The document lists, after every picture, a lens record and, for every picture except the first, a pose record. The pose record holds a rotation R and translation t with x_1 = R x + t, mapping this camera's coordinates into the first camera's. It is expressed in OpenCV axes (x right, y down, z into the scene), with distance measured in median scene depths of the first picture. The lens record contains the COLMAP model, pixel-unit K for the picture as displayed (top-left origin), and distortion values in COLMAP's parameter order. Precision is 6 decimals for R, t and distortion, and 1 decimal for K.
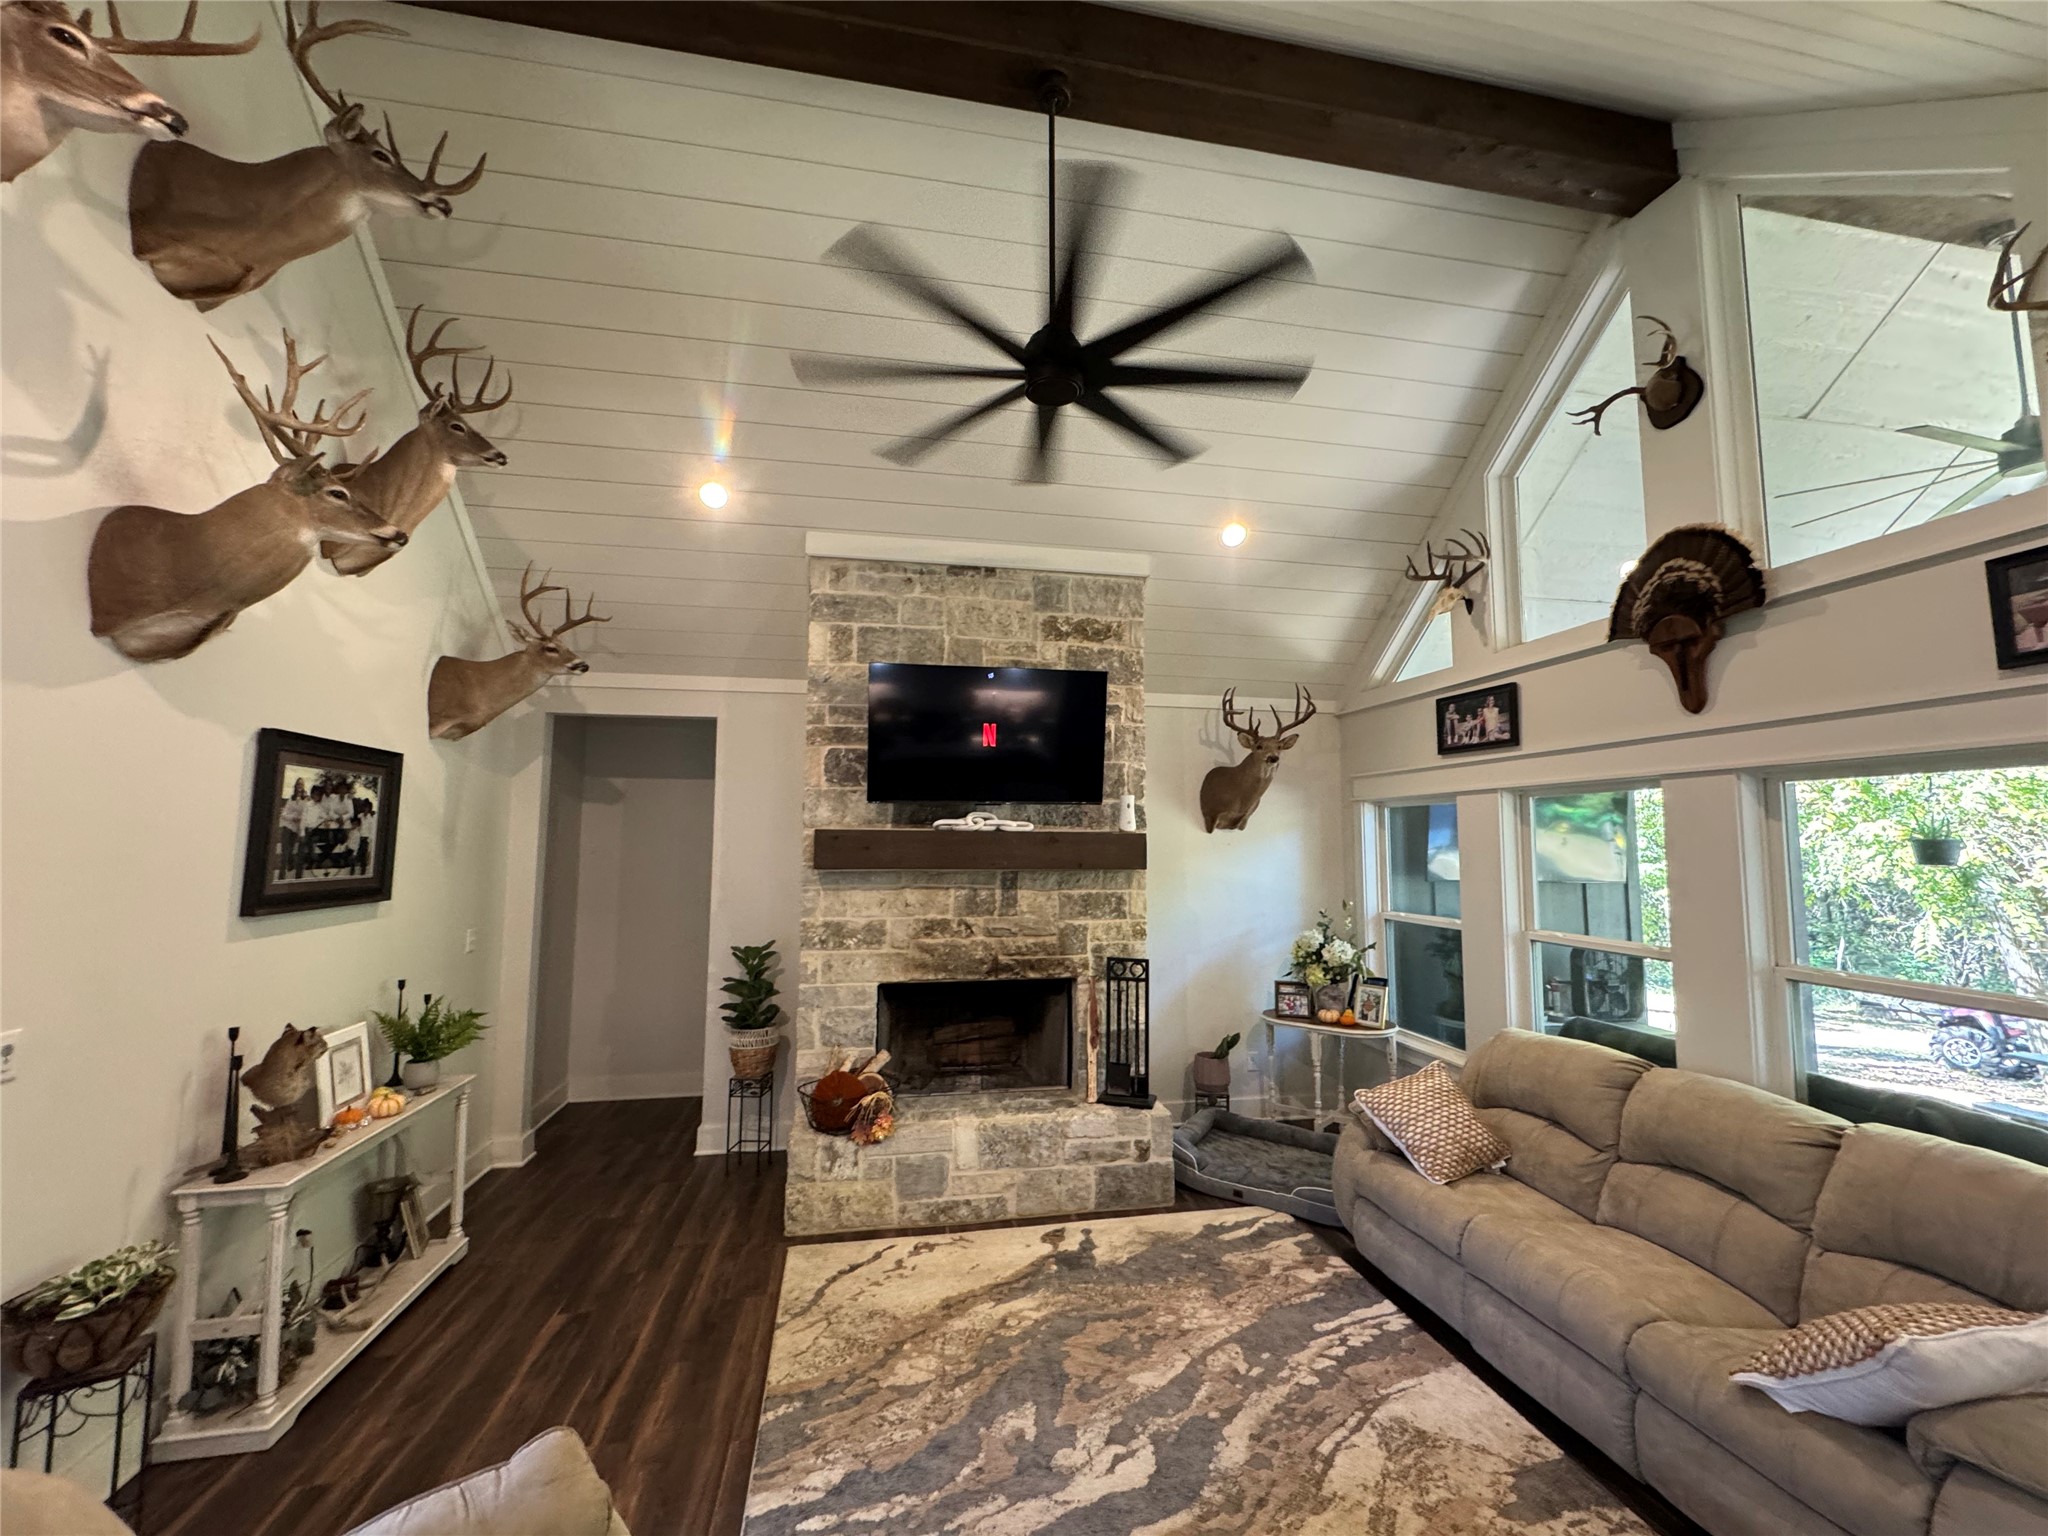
lens RADIAL K [[820.8, 0, 1024.2], [0, 820.8, 768.6], [0, 0, 1]] dist [-0.001126, 0.000119]
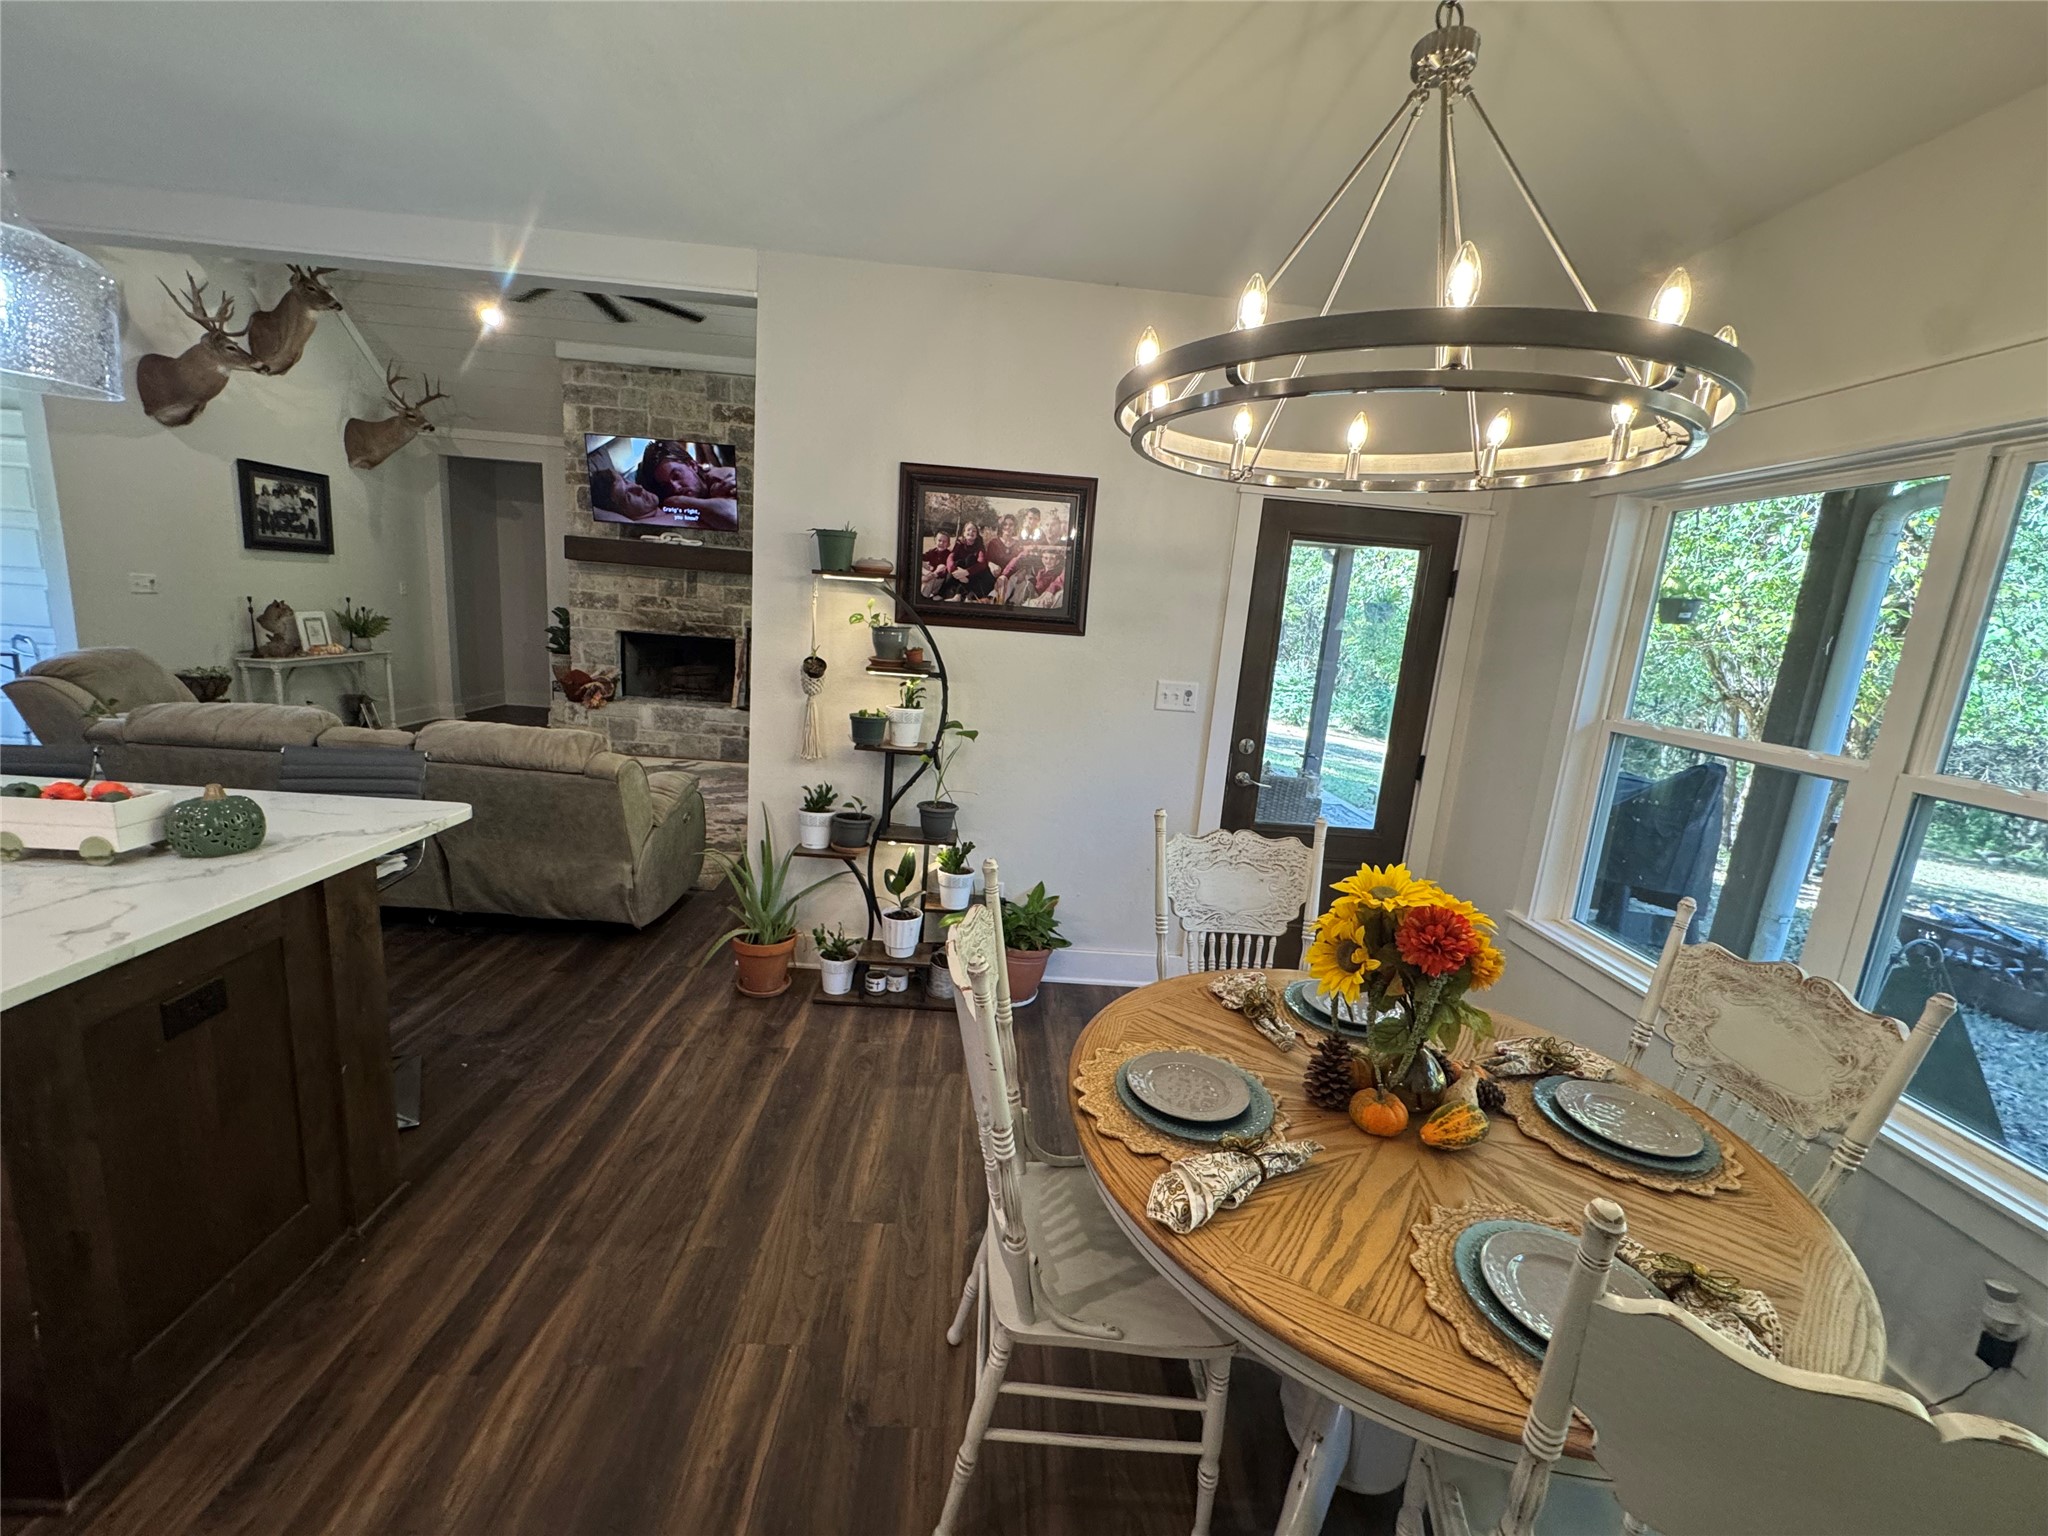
lens RADIAL K [[820.8, 0, 1023.8], [0, 820.8, 770.1], [0, 0, 1]] dist [-0.001126, 0.000119]
pose [[0.986933, 0.100113, -0.126255, 1.007515], [-0.060504, 0.956475, 0.285474, -0.004709], [0.149339, -0.274105, 0.950034, -0.659865]]
